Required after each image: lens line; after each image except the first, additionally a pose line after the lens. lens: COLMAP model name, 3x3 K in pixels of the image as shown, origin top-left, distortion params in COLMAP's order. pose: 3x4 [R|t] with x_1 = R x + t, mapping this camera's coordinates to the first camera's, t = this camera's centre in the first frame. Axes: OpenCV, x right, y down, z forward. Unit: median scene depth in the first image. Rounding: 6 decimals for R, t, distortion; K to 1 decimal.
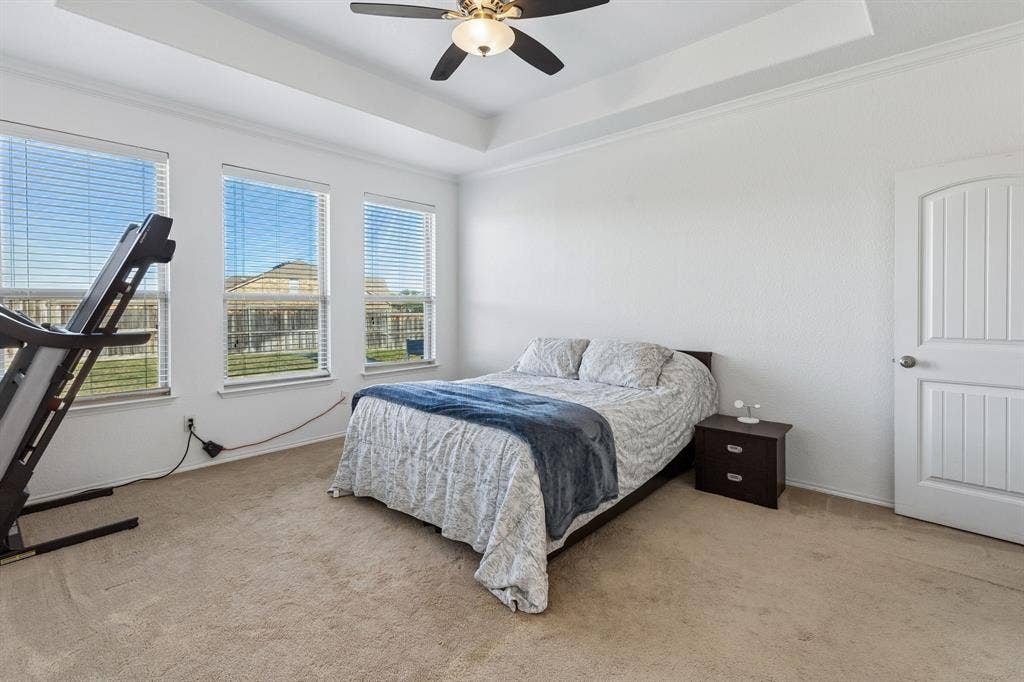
lens RADIAL K [[465.8, 0, 533.8], [0, 465.8, 310.7], [0, 0, 1]] dist [0.005727, -0.000260]
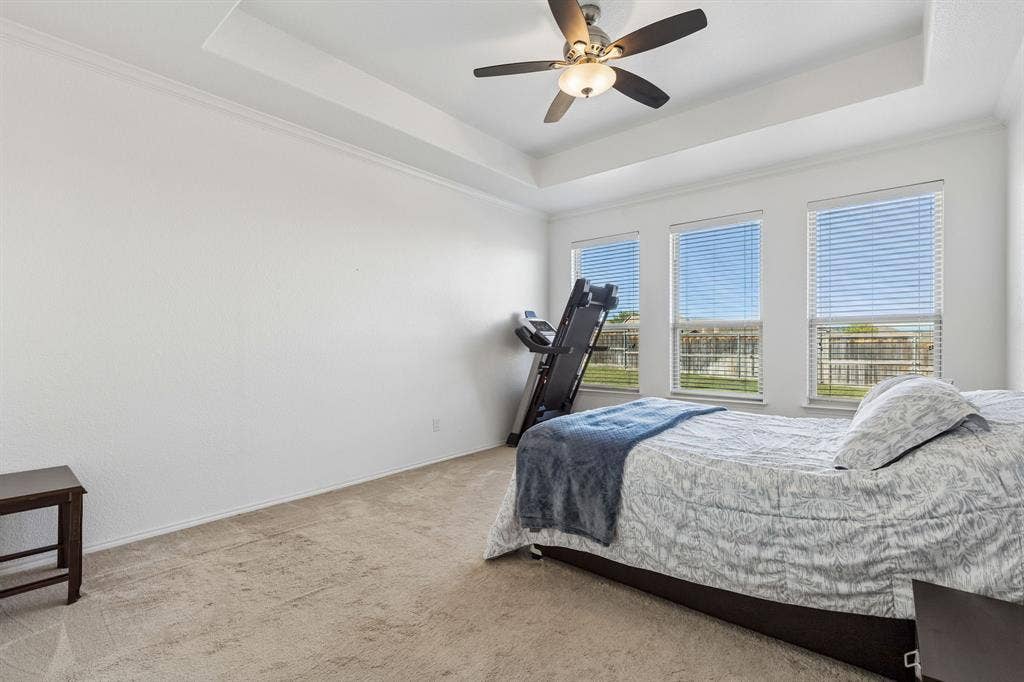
lens RADIAL K [[465.8, 0, 520.4], [0, 465.8, 349.1], [0, 0, 1]] dist [0.005727, -0.000260]
pose [[0.024472, 0.009375, -0.999657, 0.674199], [-0.004442, 0.999947, 0.009269, 0.026924], [0.999691, 0.004213, 0.024512, 0.552249]]
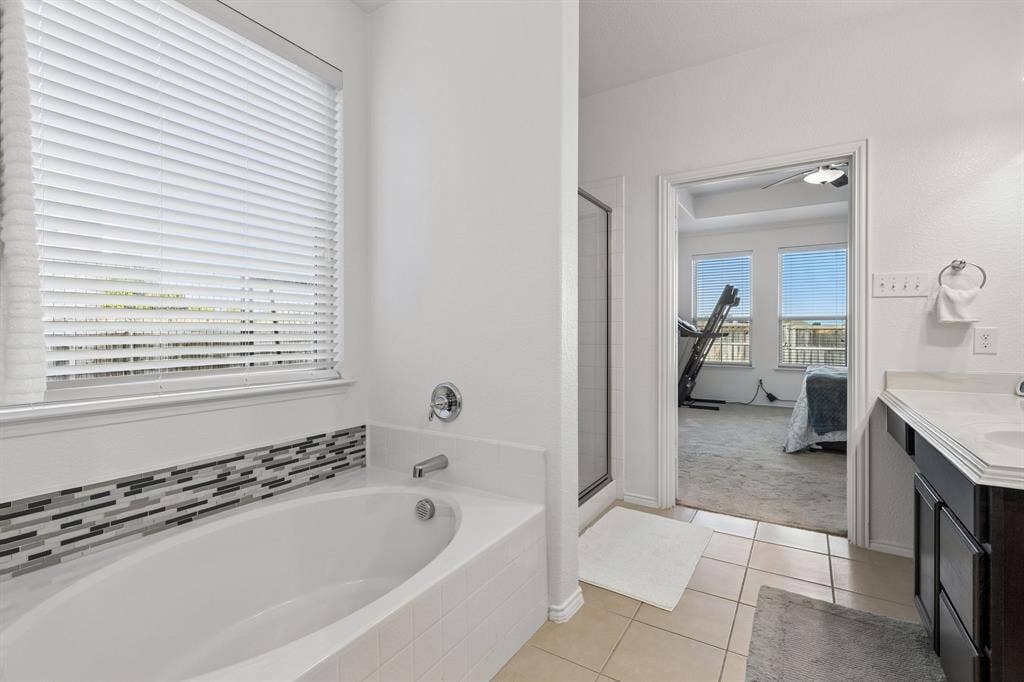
lens RADIAL K [[465.8, 0, 511.6], [0, 465.8, 334.4], [0, 0, 1]] dist [0.005727, -0.000260]
pose [[0.151949, 0.005727, -0.988372, 1.065214], [-0.012862, 0.999910, 0.003817, 0.041917], [0.988305, 0.012133, 0.152009, -0.360944]]
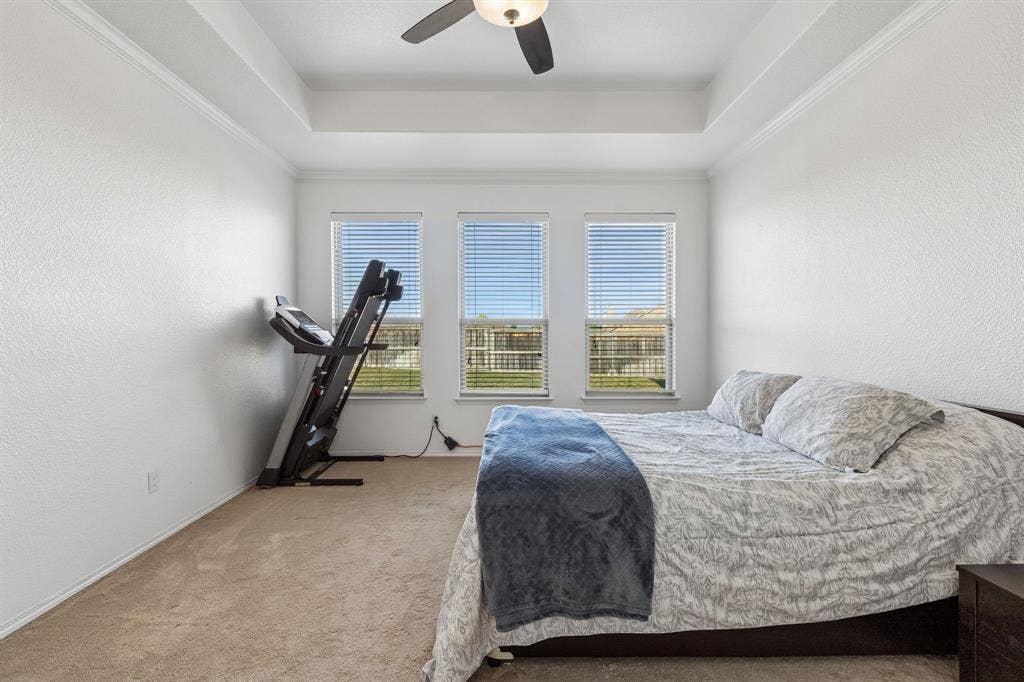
lens RADIAL K [[465.8, 0, 509.9], [0, 465.8, 342.2], [0, 0, 1]] dist [0.005727, -0.000260]
pose [[0.661973, 0.011485, -0.749439, 0.352679], [-0.006468, 0.999933, 0.009611, 0.011960], [0.749499, -0.001515, 0.662003, 0.295816]]
